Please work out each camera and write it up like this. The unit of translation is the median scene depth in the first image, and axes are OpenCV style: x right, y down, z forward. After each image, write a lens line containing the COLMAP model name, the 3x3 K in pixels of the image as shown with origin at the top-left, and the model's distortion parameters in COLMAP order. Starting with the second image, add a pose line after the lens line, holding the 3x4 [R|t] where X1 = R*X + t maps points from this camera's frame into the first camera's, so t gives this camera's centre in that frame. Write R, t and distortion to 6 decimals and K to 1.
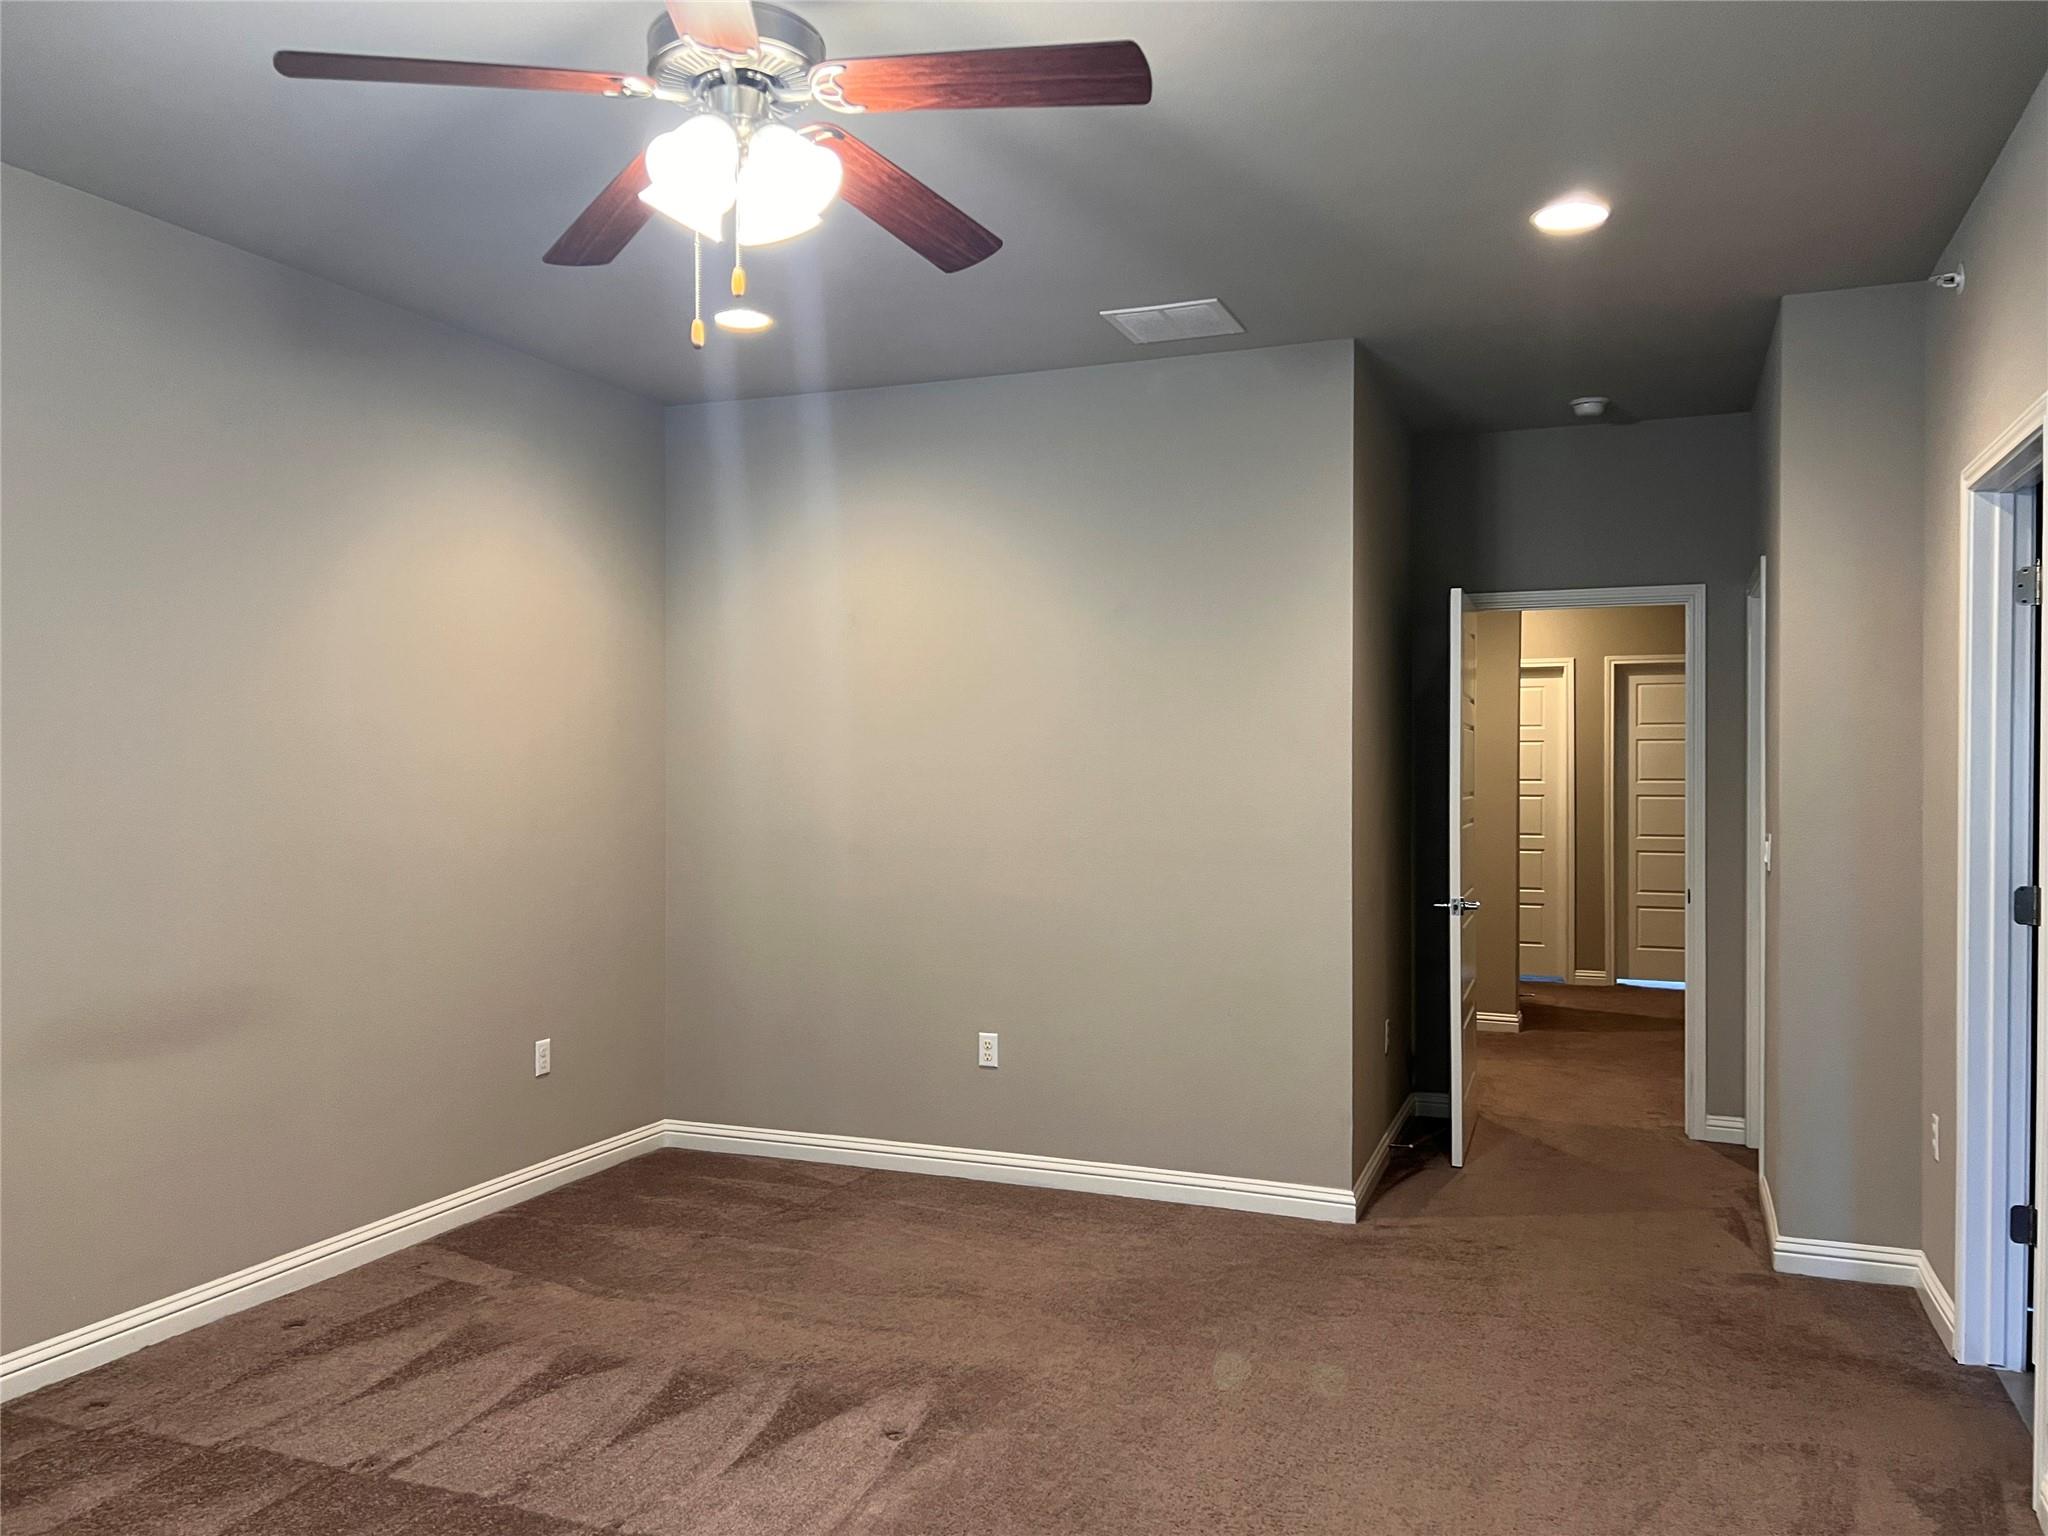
lens RADIAL K [[1560.5, 0, 1024.0], [0, 1560.5, 768.0], [0, 0, 1]] dist [0.093220, -0.001481]
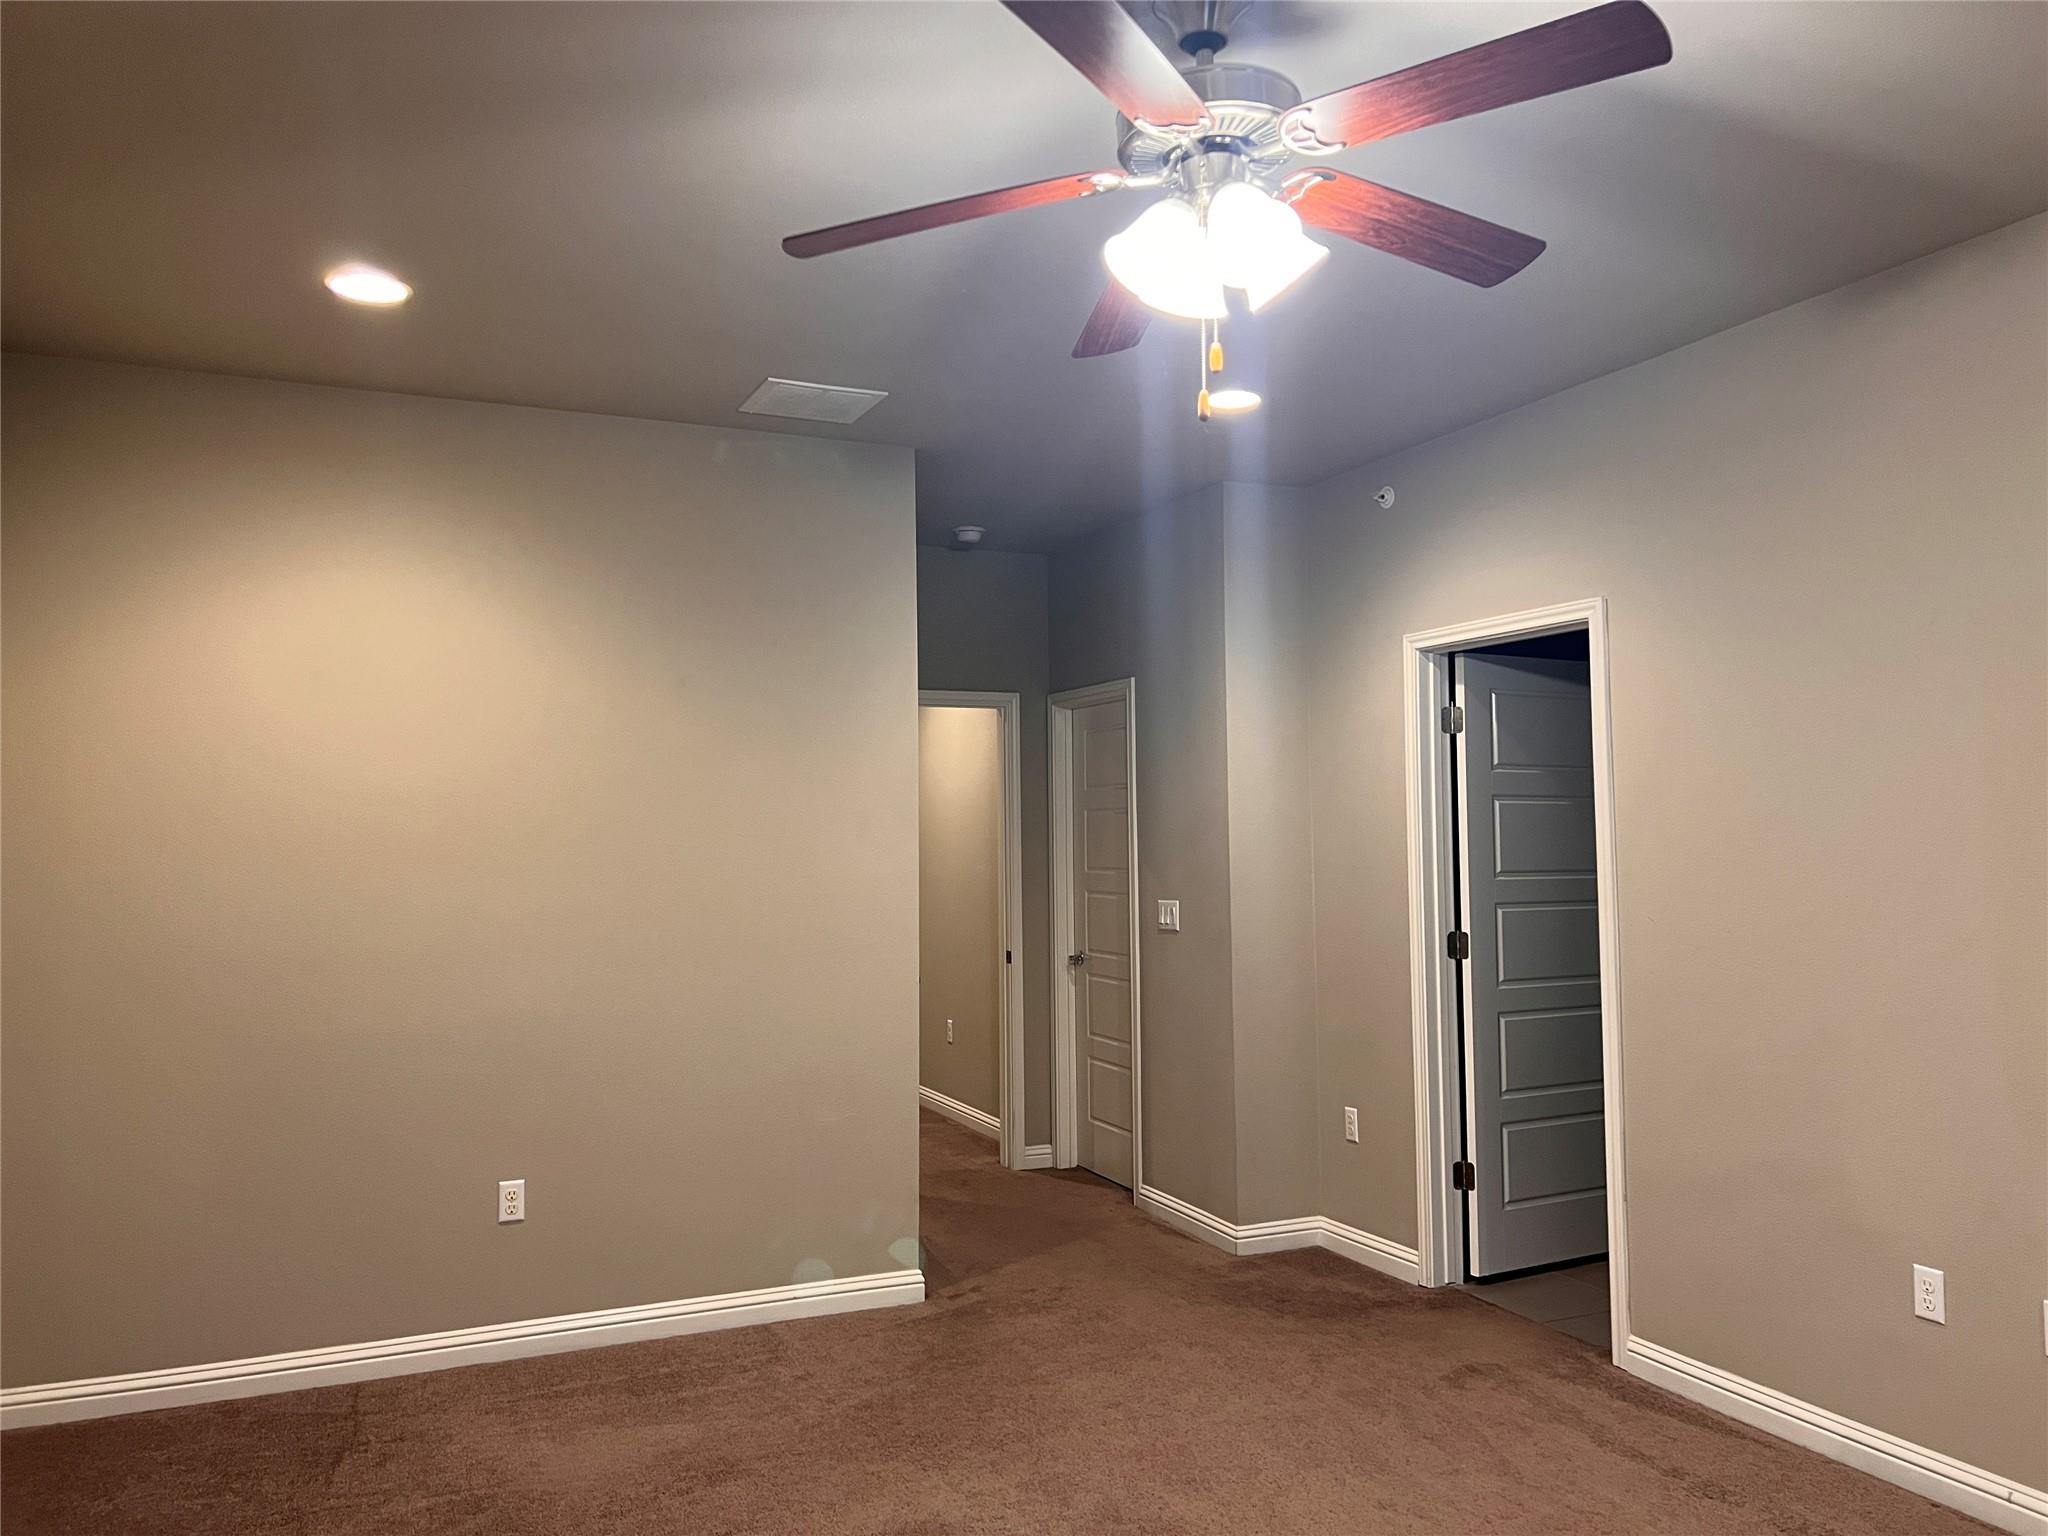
lens RADIAL K [[1556.7, 0, 1024.0], [0, 1556.7, 768.0], [0, 0, 1]] dist [0.119338, -0.117383]
pose [[0.709283, 0.021422, 0.704599, -0.476858], [0.012902, 0.998976, -0.043359, -0.011737], [-0.704806, 0.039845, 0.708280, 0.218587]]
